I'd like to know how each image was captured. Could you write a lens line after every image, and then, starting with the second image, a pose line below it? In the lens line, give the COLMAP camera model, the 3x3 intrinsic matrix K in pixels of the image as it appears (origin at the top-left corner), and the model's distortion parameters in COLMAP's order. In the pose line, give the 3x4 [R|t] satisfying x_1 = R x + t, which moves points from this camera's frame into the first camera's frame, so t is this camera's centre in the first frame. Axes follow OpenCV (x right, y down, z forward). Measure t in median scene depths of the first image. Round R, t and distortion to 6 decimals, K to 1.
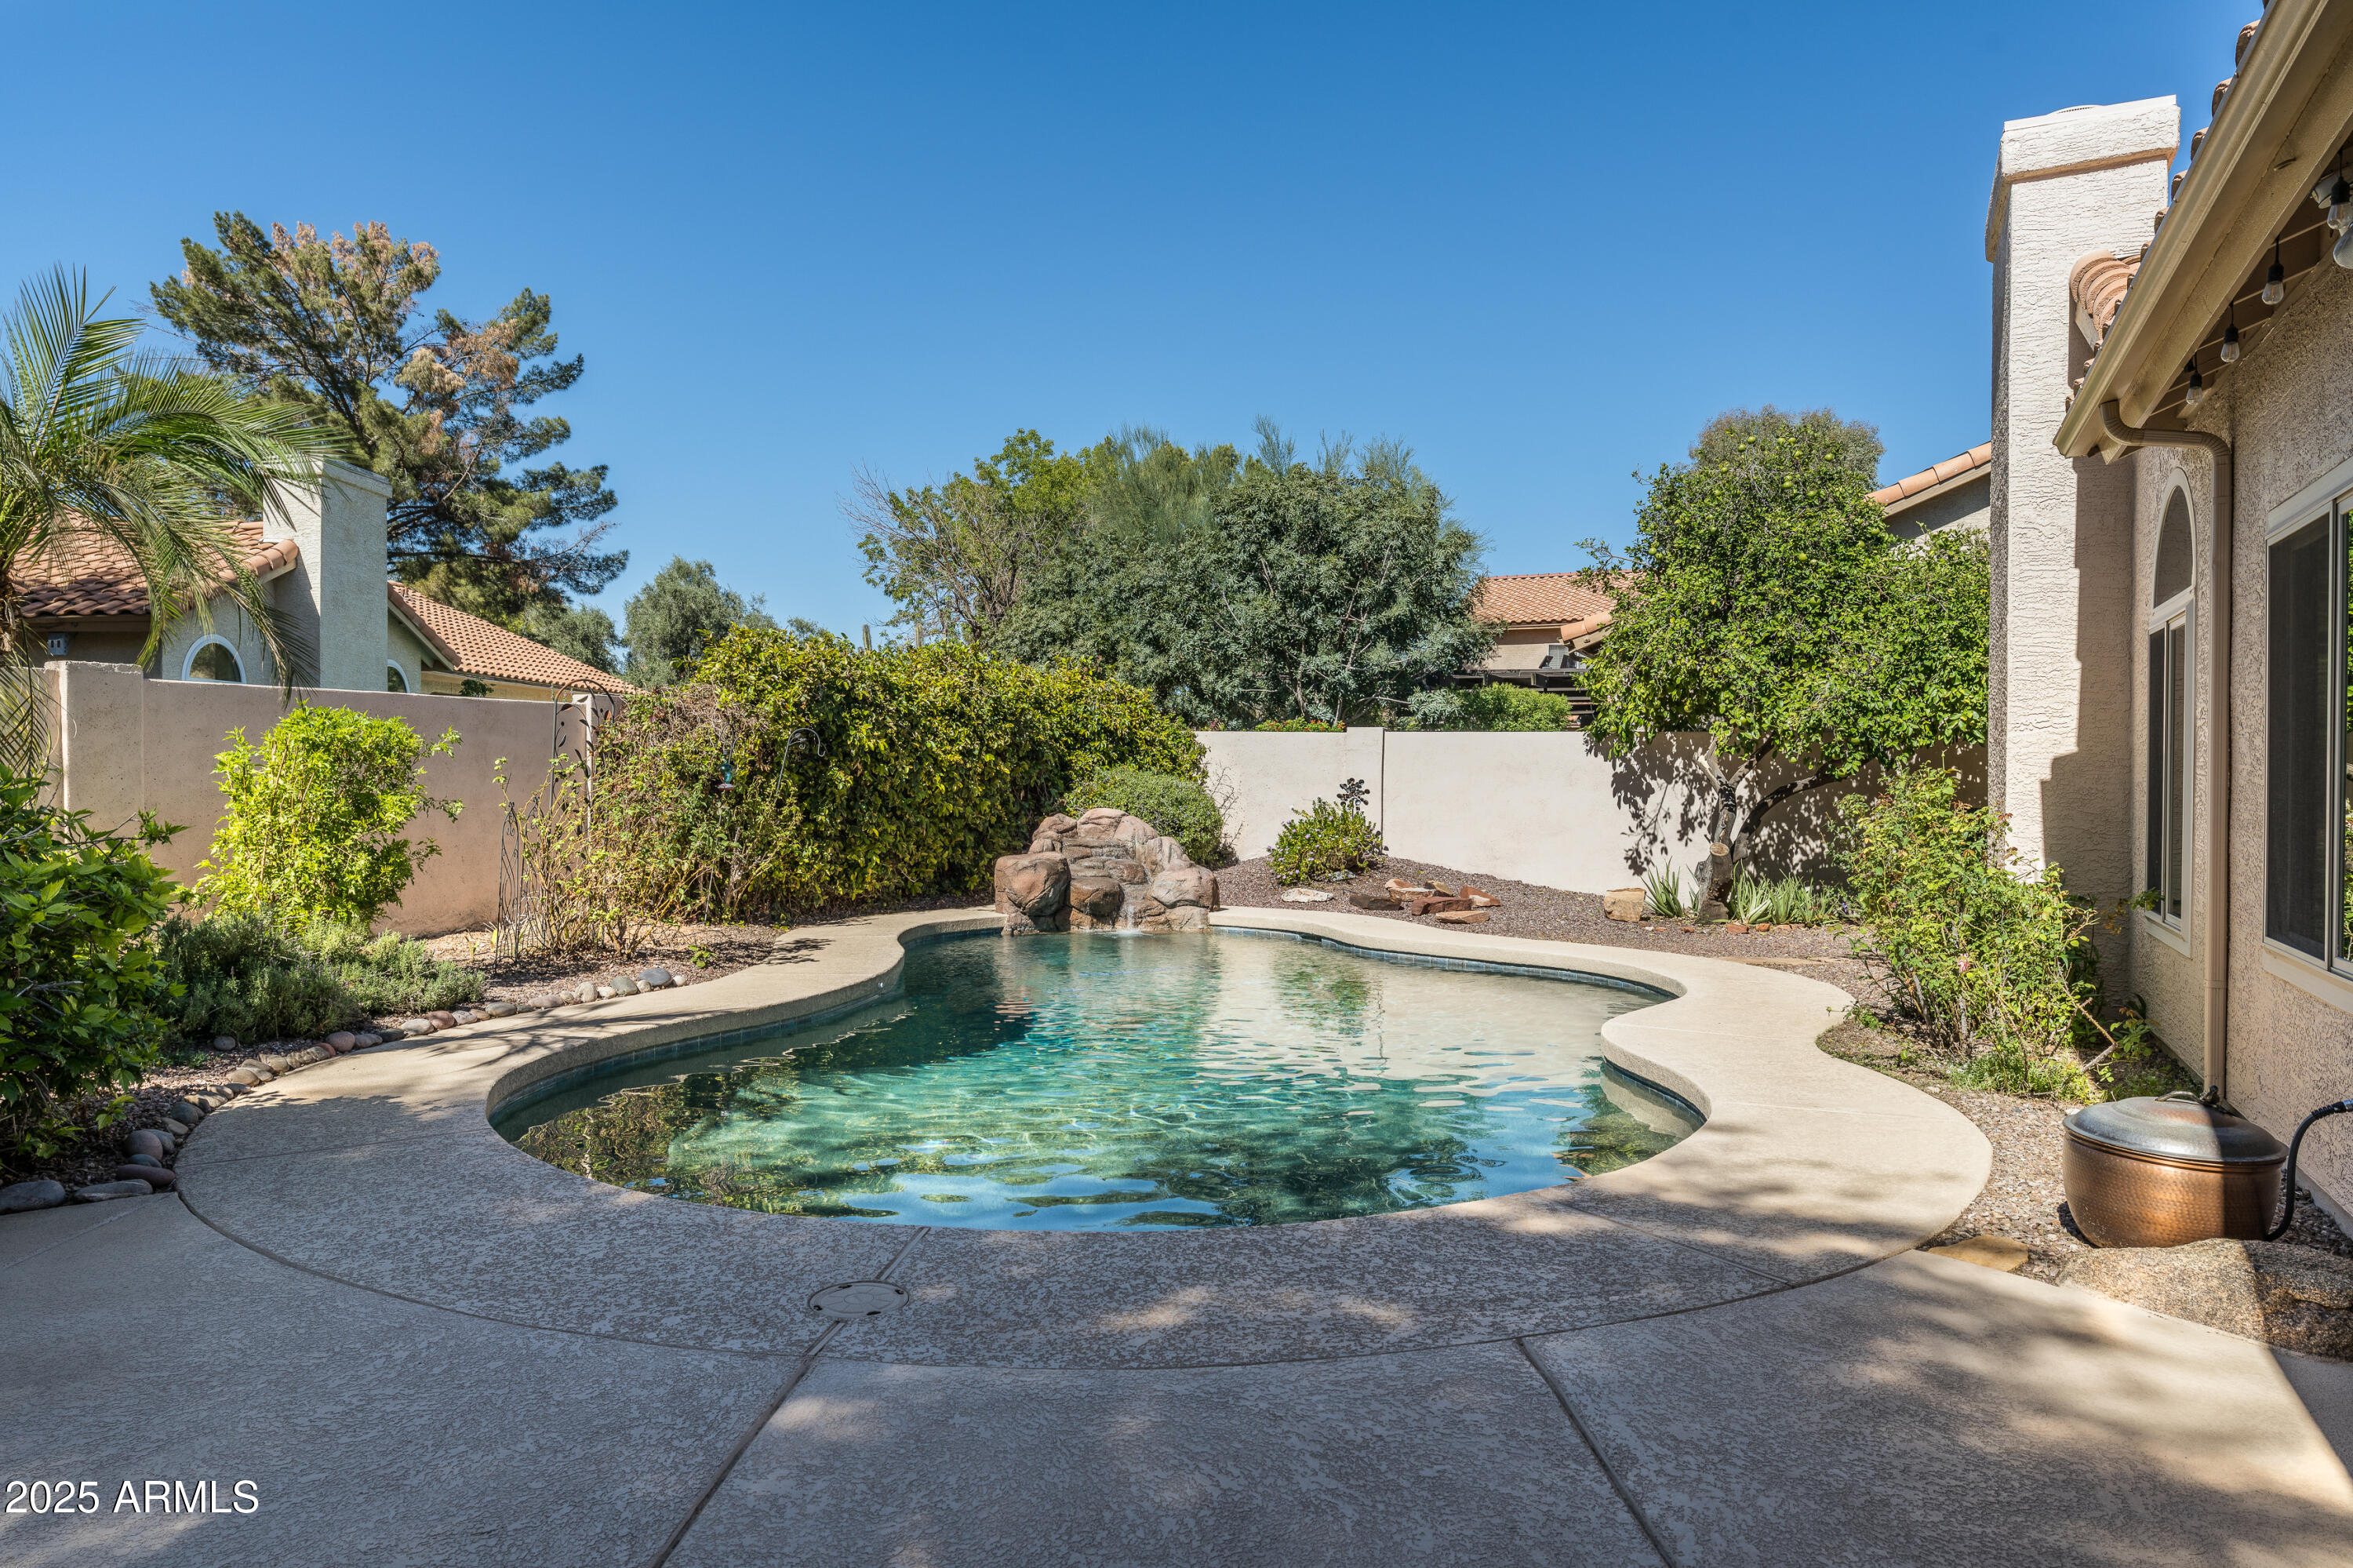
lens RADIAL K [[1547.9, 0, 1175.7], [0, 1547.9, 781.1], [0, 0, 1]] dist [-0.007742, 0.003265]
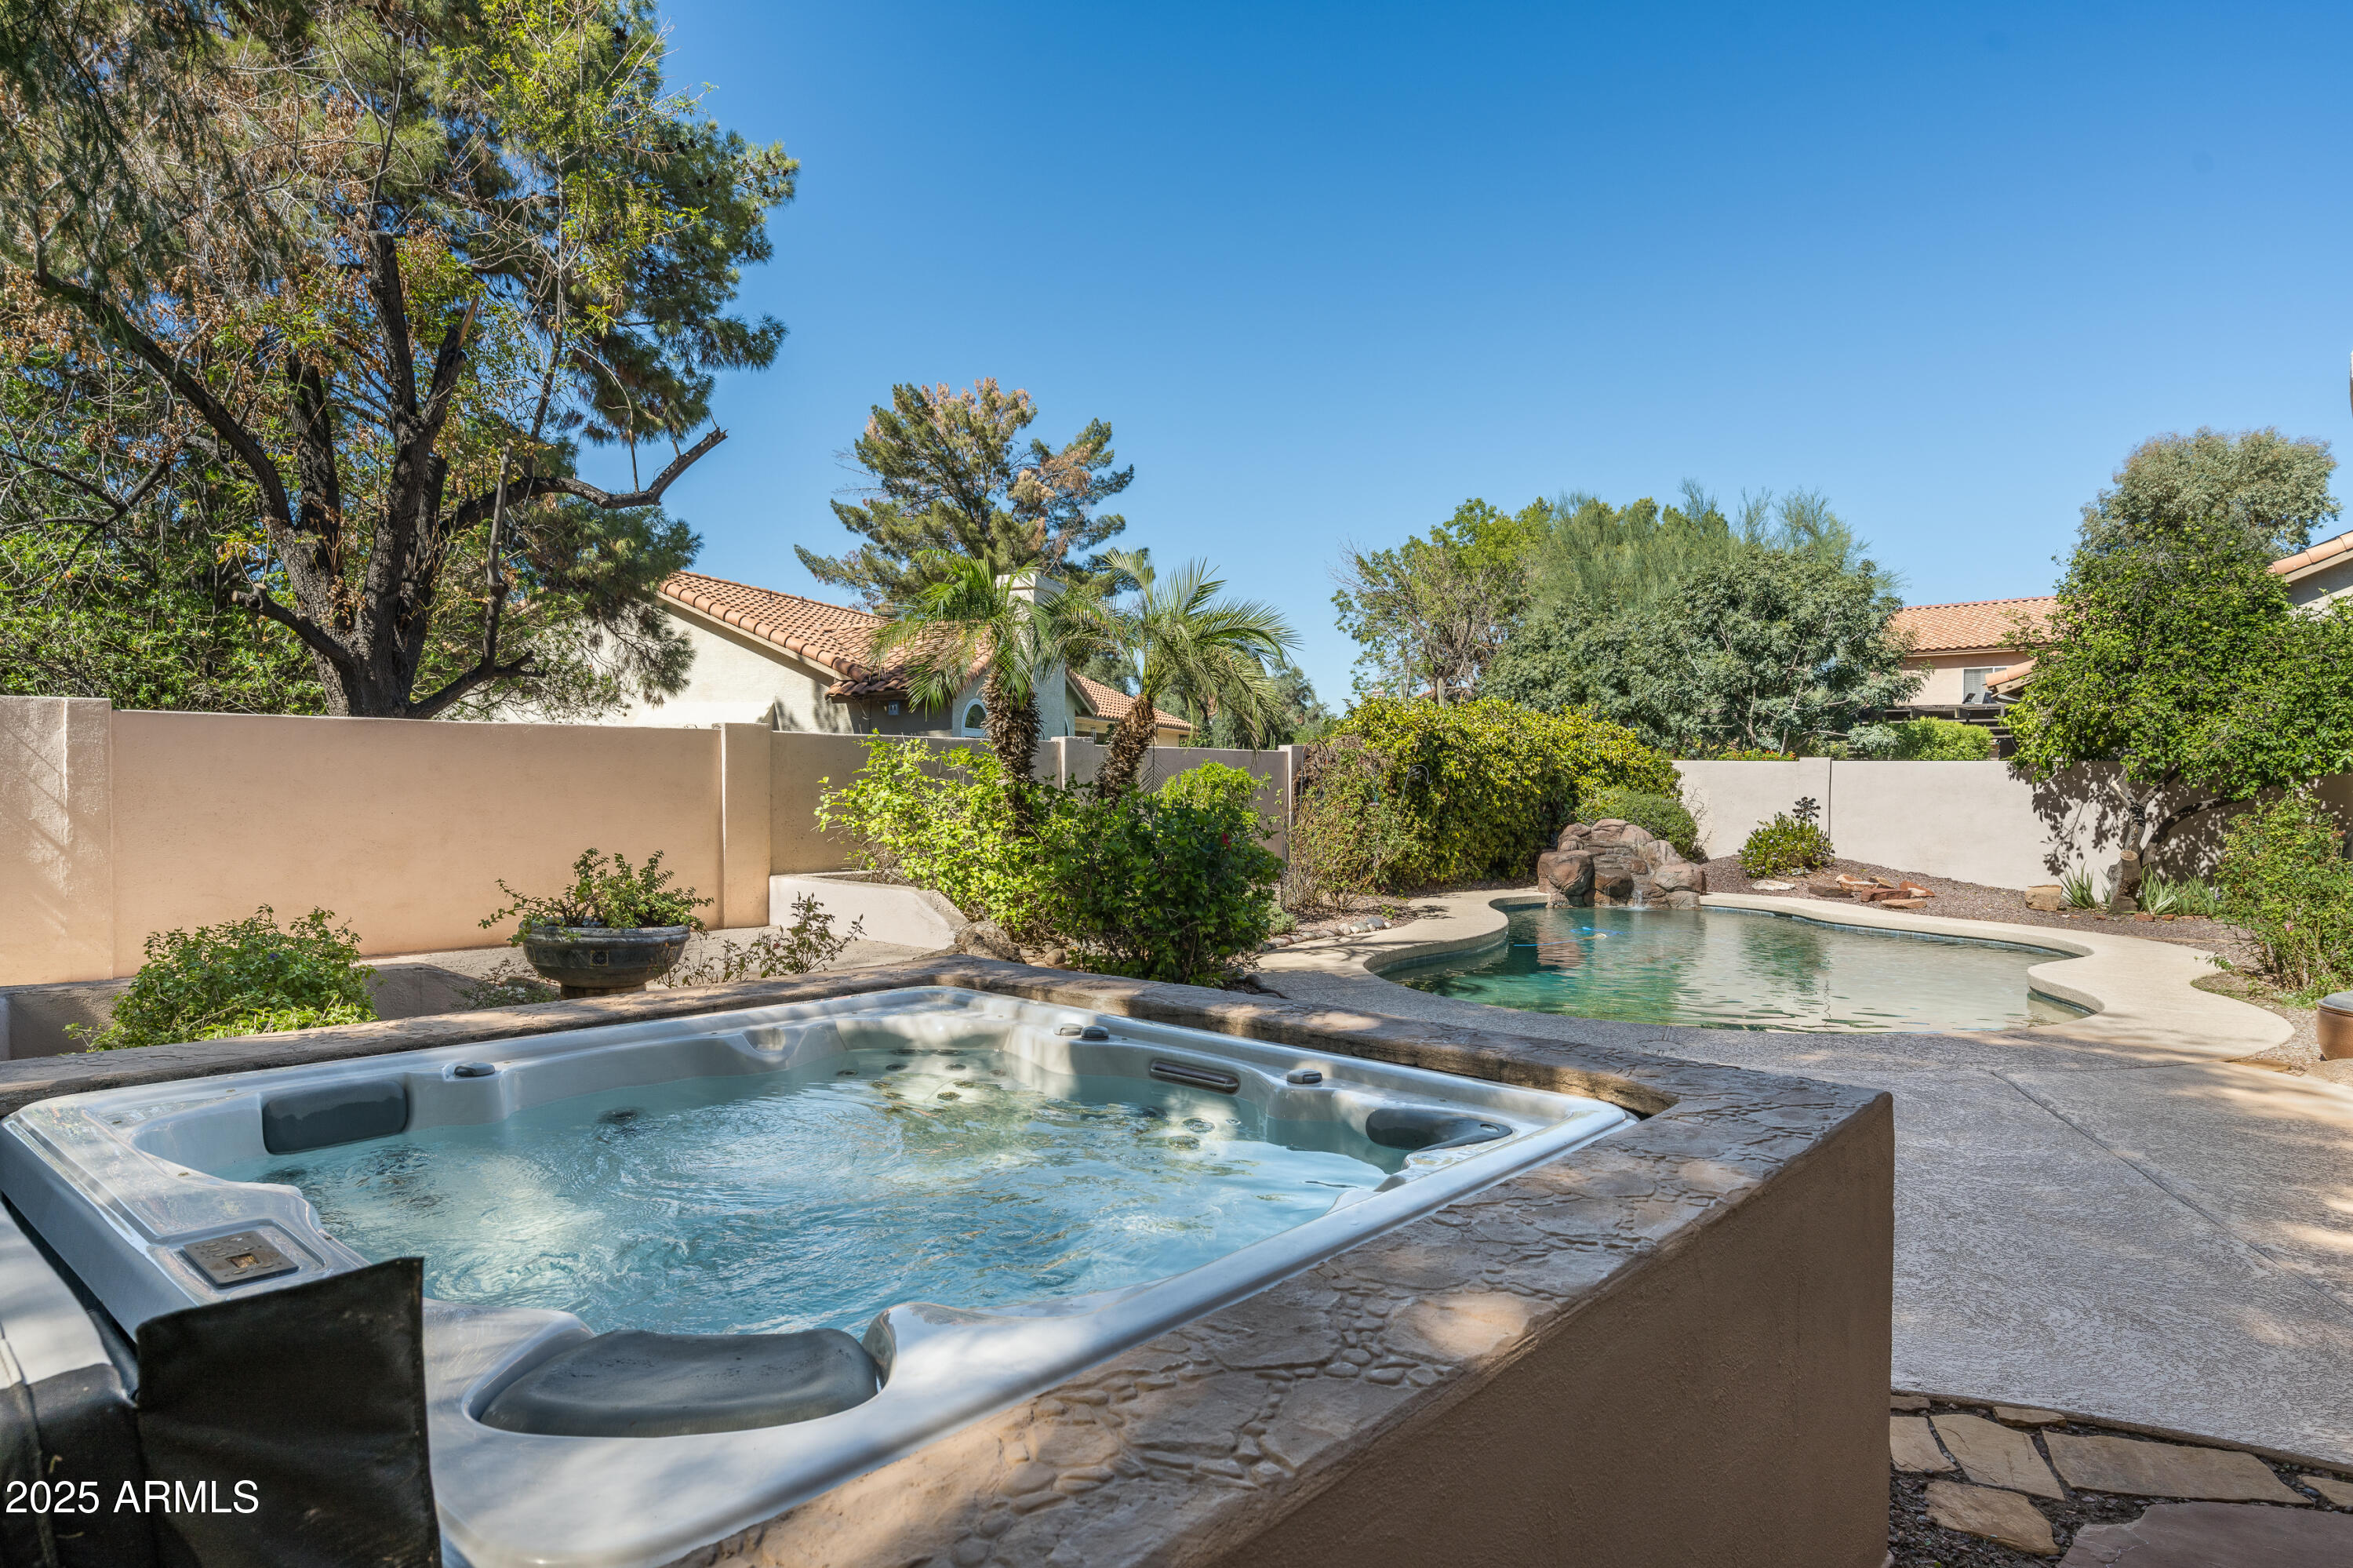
lens RADIAL K [[1354.3, 0, 1177.1], [0, 1354.3, 793.6], [0, 0, 1]] dist [-0.002800, 0.001771]
pose [[0.959446, 0.001909, -0.281885, -0.069890], [-0.000912, 0.999993, 0.003669, -0.008176], [0.281890, -0.003263, 0.959441, -0.234186]]
